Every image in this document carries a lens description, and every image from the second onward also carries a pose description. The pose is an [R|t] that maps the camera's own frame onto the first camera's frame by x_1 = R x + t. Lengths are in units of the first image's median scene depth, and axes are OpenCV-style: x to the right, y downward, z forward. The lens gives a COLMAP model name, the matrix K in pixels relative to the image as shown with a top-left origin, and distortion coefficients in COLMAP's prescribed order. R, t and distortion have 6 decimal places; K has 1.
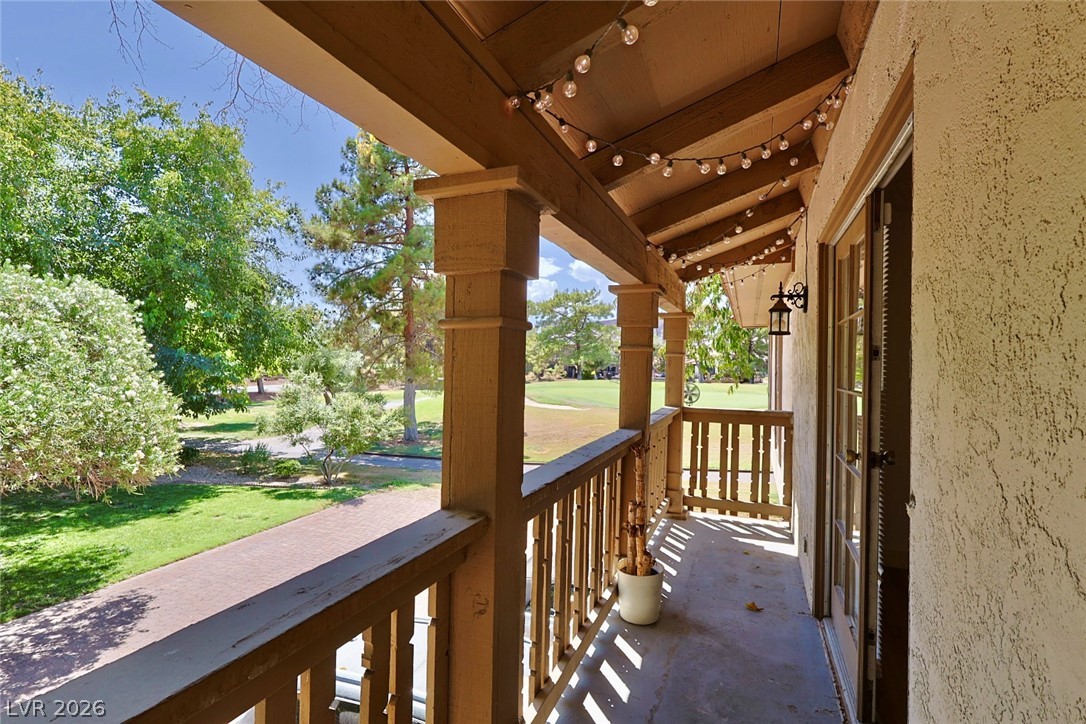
lens RADIAL K [[531.7, 0, 545.2], [0, 531.7, 363.8], [0, 0, 1]] dist [-0.004130, 0.002673]
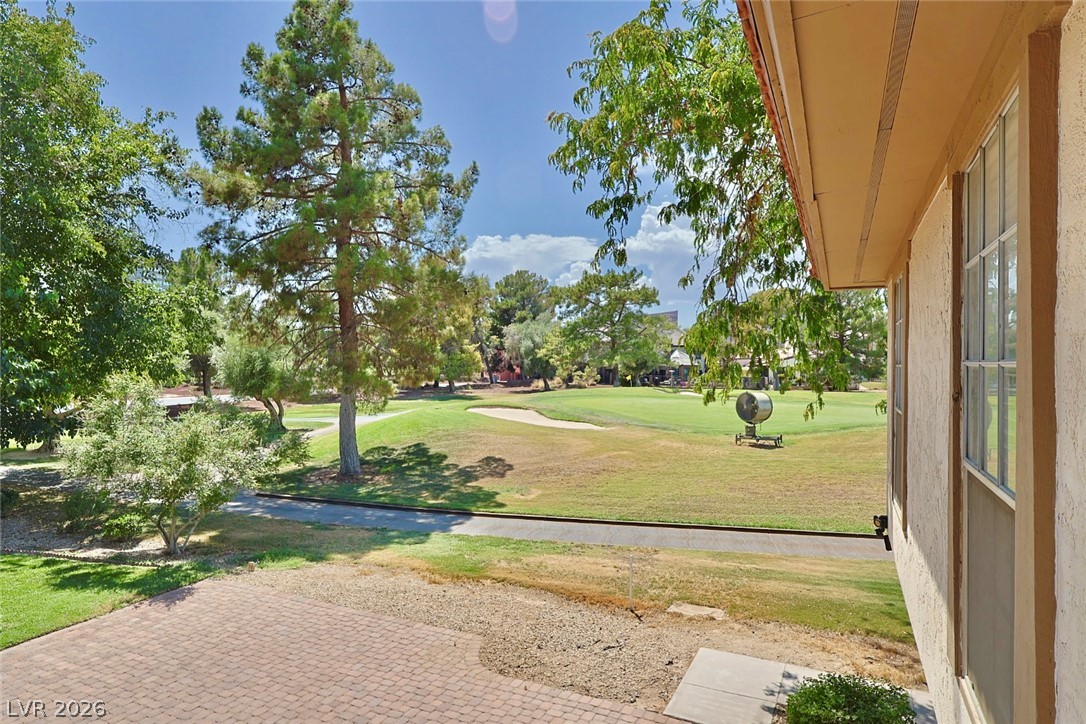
lens RADIAL K [[650.8, 0, 541.5], [0, 650.8, 363.0], [0, 0, 1]] dist [0.000338, 0.001250]
pose [[0.997951, -0.004011, -0.063862, 0.060493], [0.003695, 0.999980, -0.005062, 0.000392], [0.063881, 0.004815, 0.997946, 0.162174]]
